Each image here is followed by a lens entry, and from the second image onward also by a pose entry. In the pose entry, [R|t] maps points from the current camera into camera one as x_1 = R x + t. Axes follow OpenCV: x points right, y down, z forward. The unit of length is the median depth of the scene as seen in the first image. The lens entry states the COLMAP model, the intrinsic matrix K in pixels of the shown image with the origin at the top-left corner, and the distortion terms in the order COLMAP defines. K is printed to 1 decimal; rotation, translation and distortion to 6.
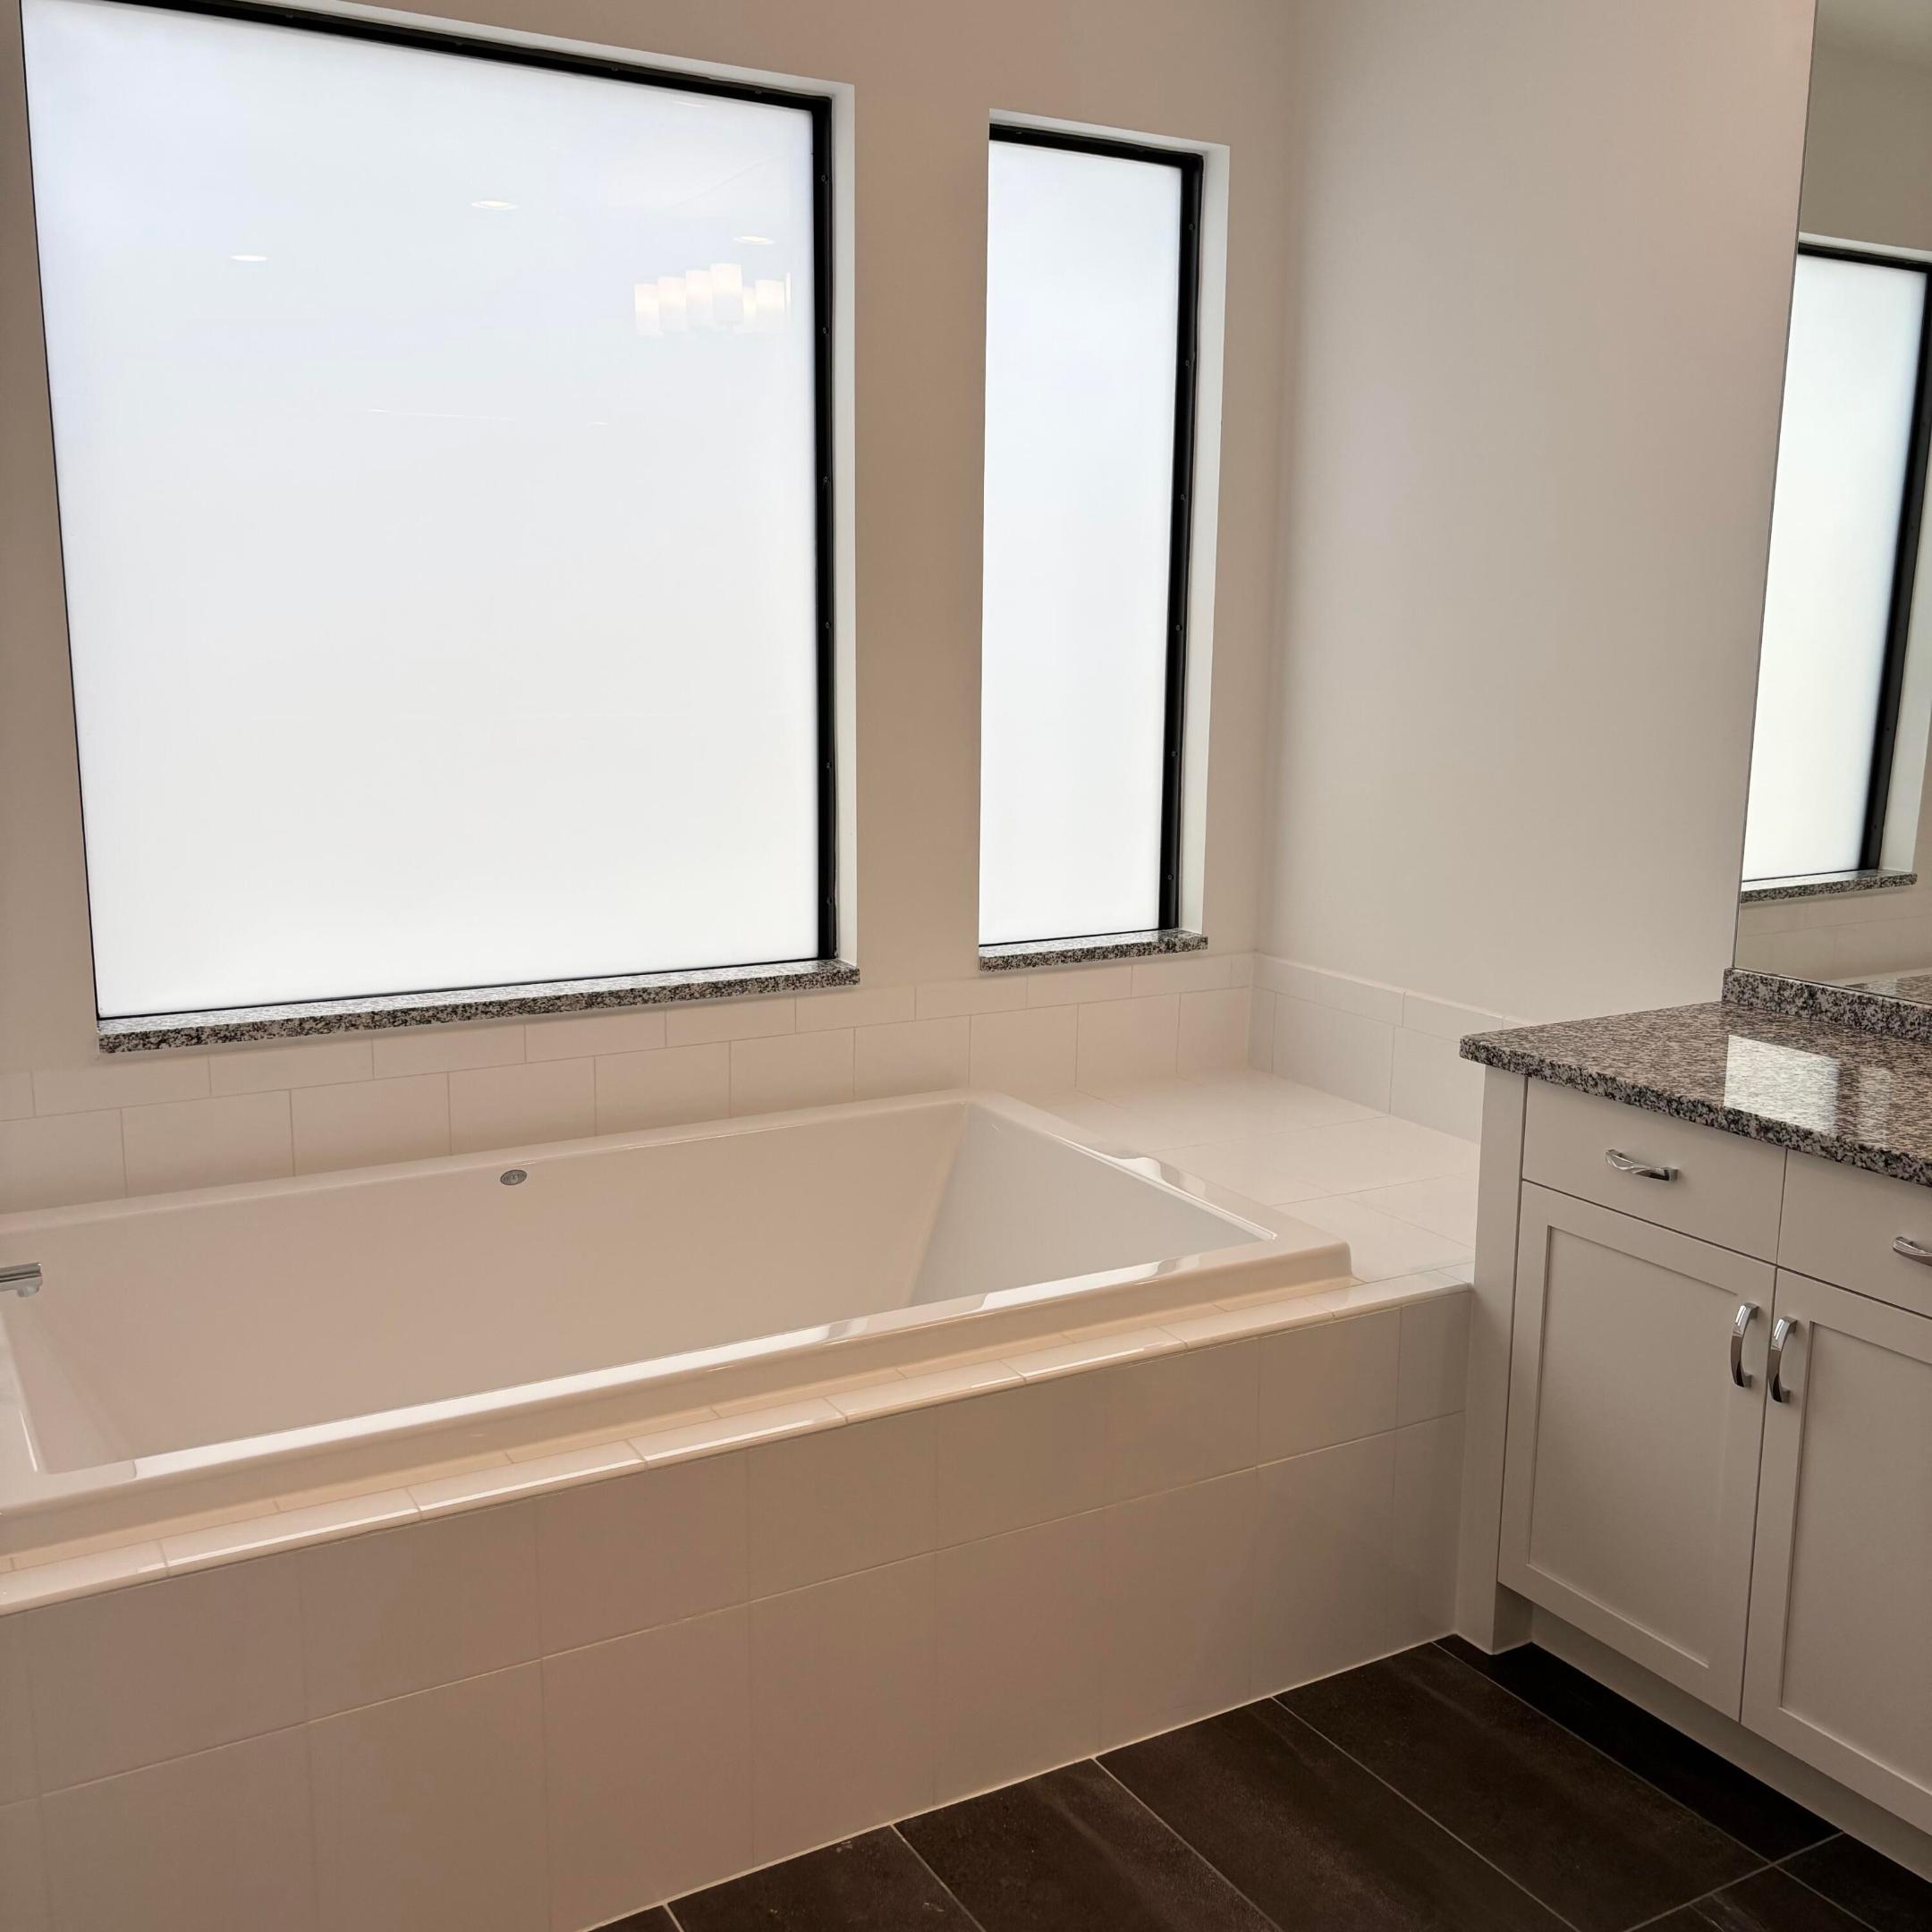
lens RADIAL K [[1951.1, 0, 963.5], [0, 1951.1, 971.1], [0, 0, 1]] dist [0.025286, 0.000000]
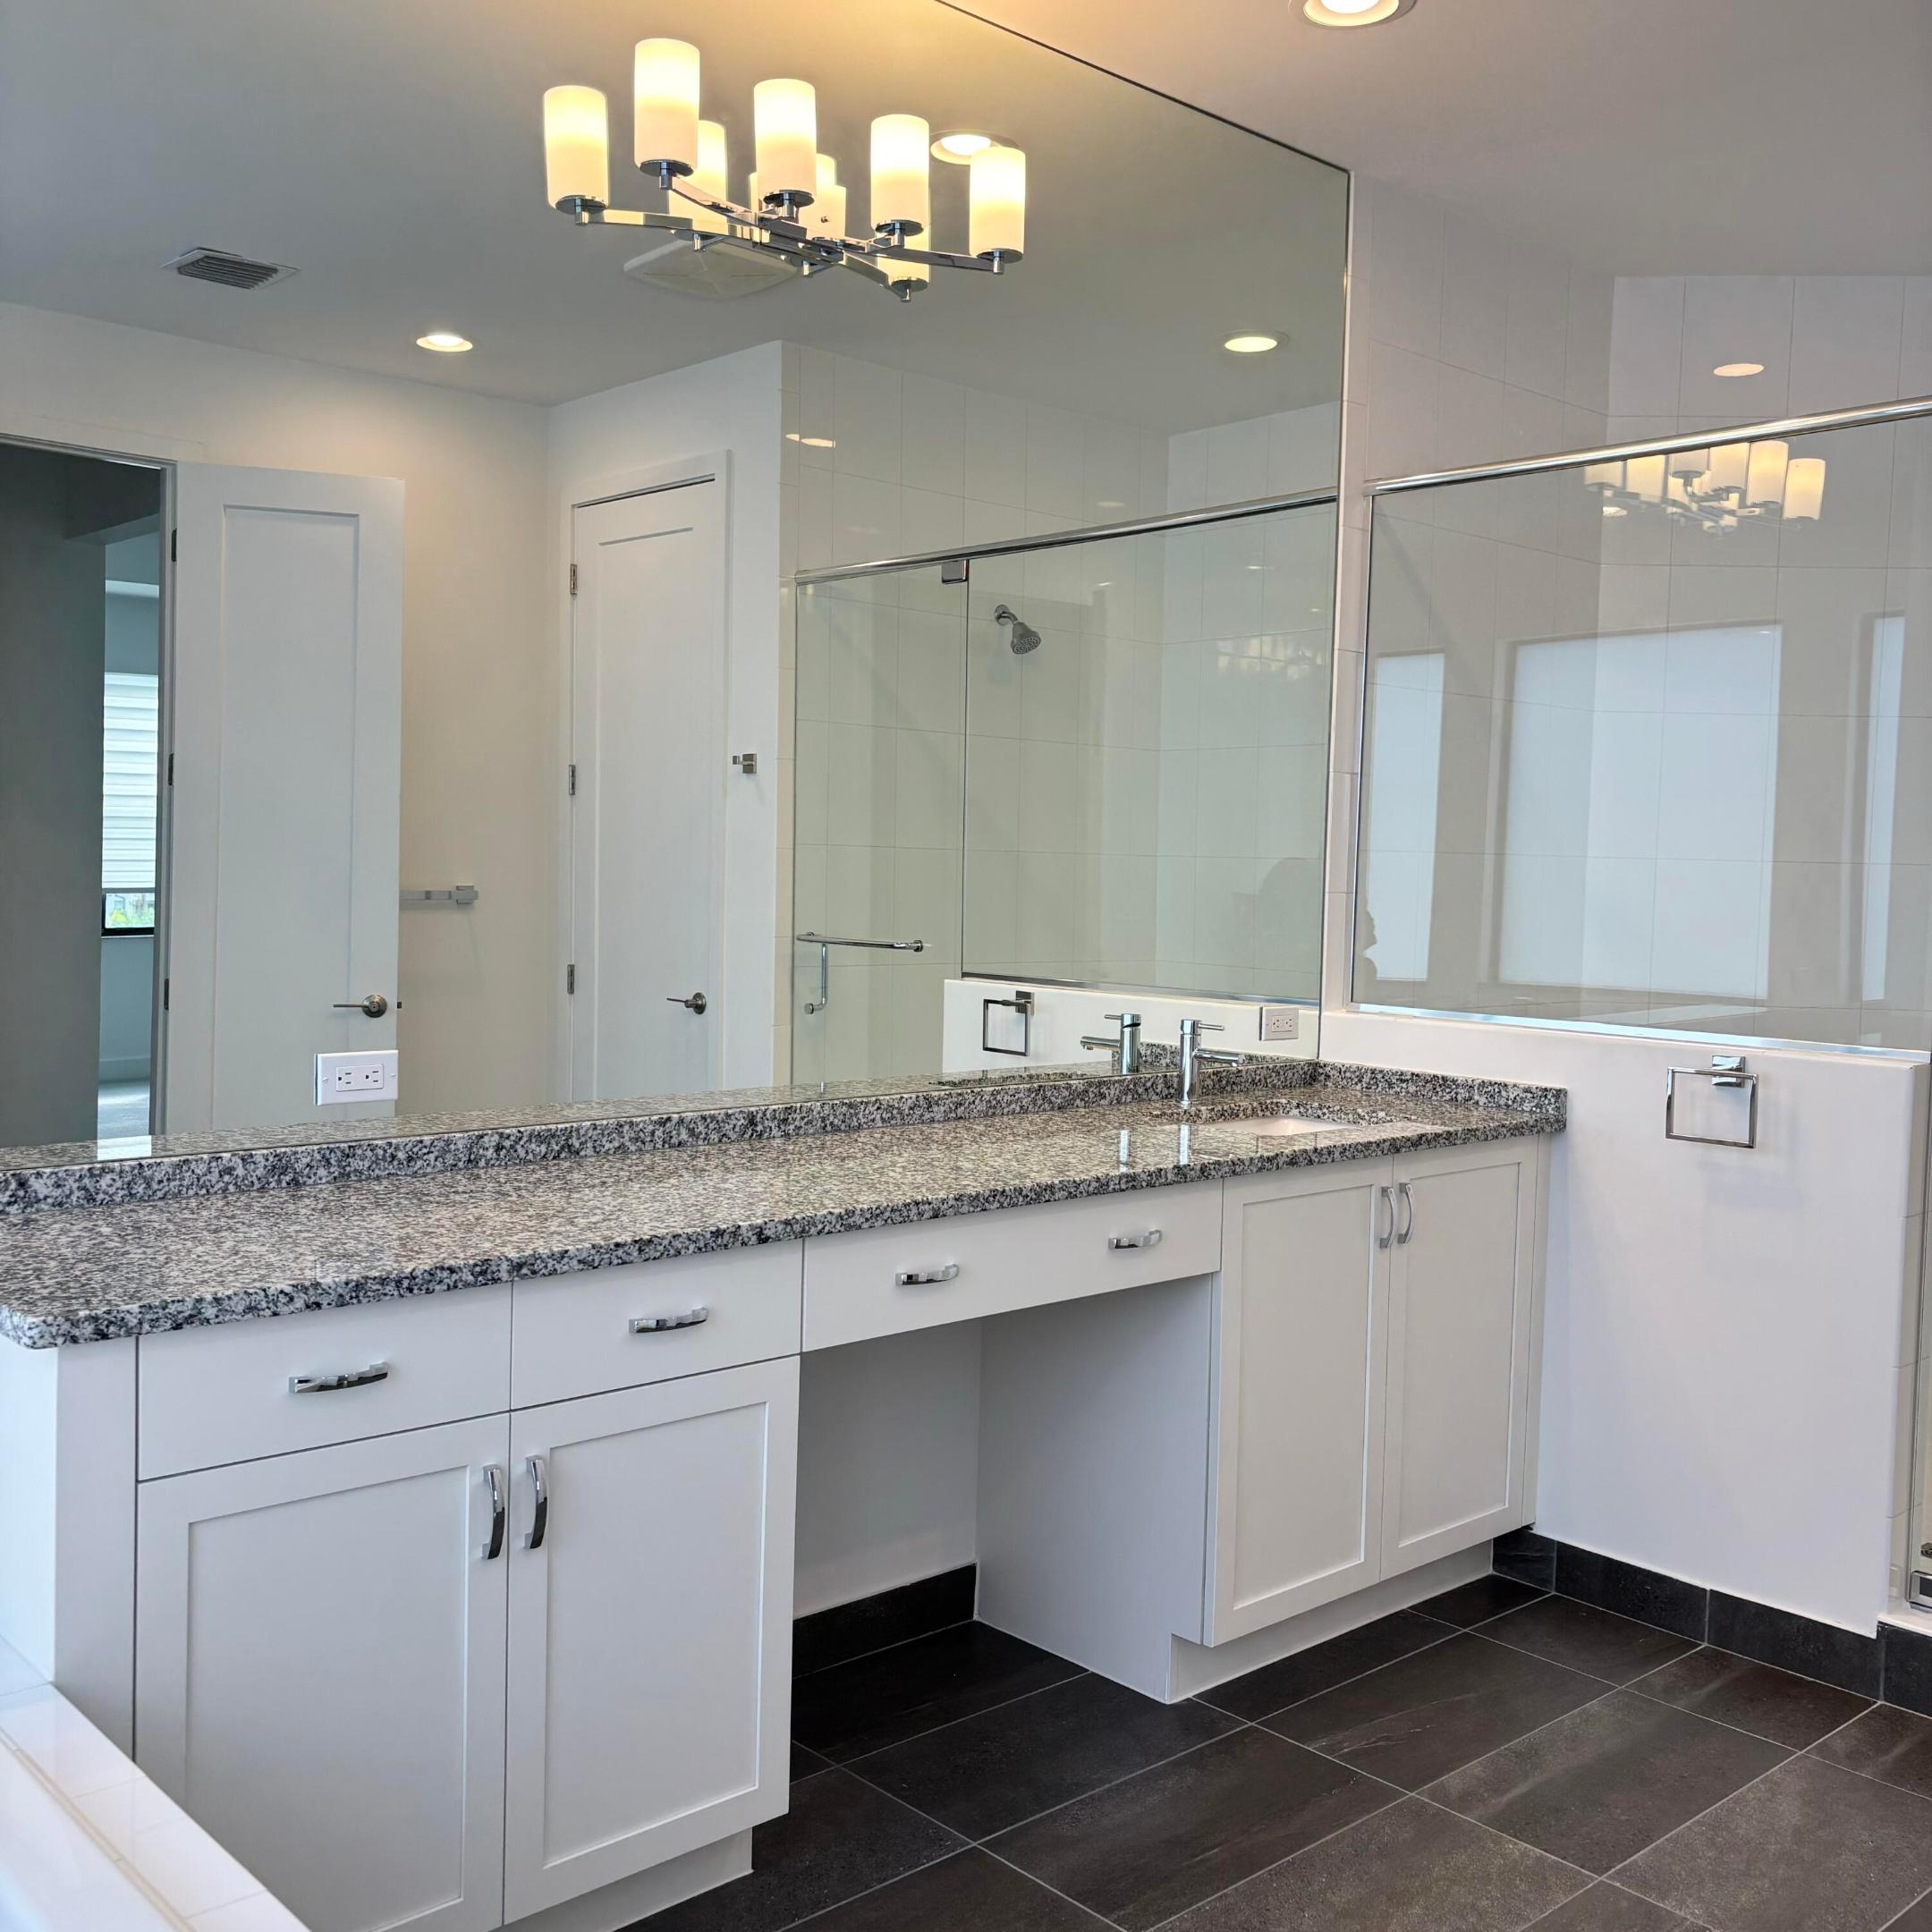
lens RADIAL K [[1951.1, 0, 959.4], [0, 1951.1, 970.3], [0, 0, 1]] dist [0.025286, 0.000000]
pose [[-0.197975, -0.073280, 0.977464, -0.464647], [0.153650, 0.982554, 0.104782, -0.107514], [-0.968090, 0.170932, -0.183262, 0.807868]]
